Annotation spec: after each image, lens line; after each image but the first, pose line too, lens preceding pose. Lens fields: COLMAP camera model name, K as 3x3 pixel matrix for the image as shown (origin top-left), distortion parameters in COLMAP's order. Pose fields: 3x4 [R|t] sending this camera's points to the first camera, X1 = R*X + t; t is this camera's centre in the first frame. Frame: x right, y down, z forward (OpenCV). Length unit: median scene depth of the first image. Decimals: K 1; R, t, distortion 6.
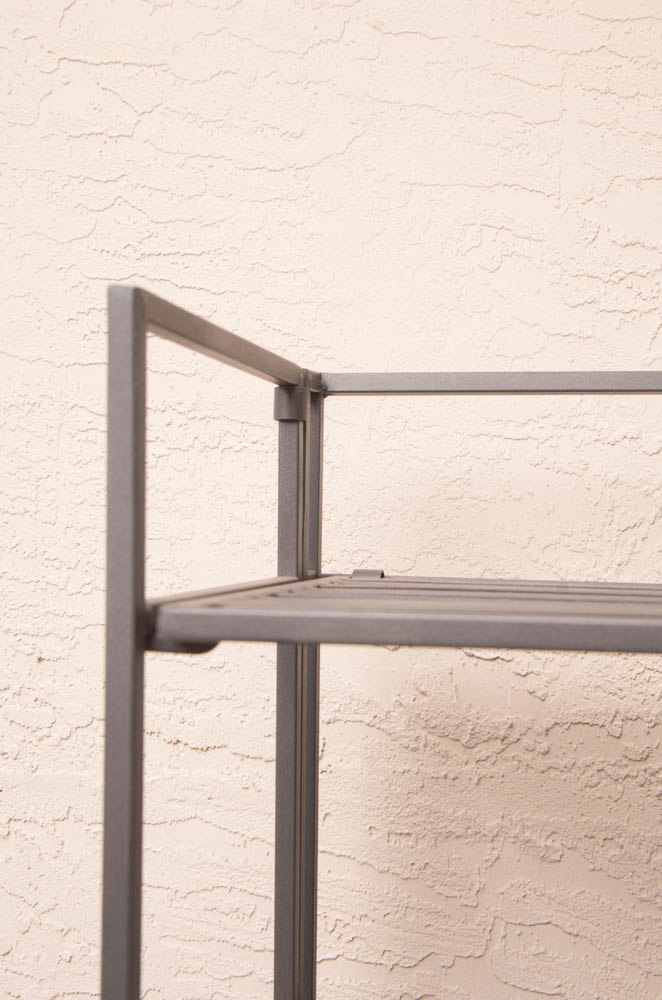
lens RADIAL K [[1444.9, 0, 331.0], [0, 1444.9, 500.0], [0, 0, 1]] dist [0.040223, 0.027649]
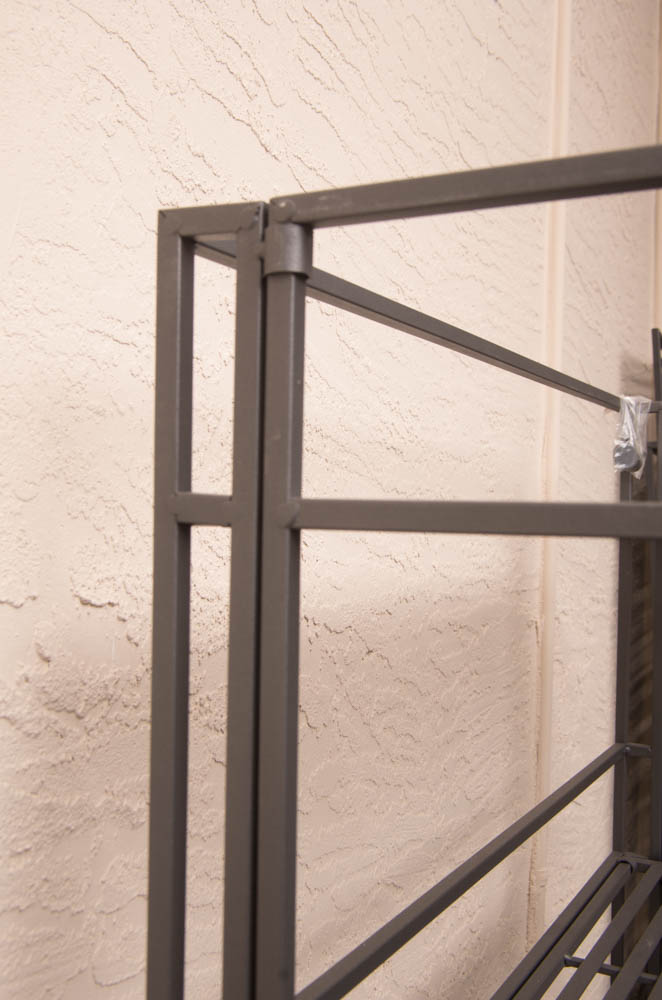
lens RADIAL K [[1067.2, 0, 331.0], [0, 1067.2, 500.0], [0, 0, 1]] dist [-0.011910, -0.000822]
pose [[0.285710, -0.003251, 0.958311, -0.432881], [-0.016865, 0.999822, 0.008420, 0.042322], [-0.958168, -0.018567, 0.285605, 0.698107]]
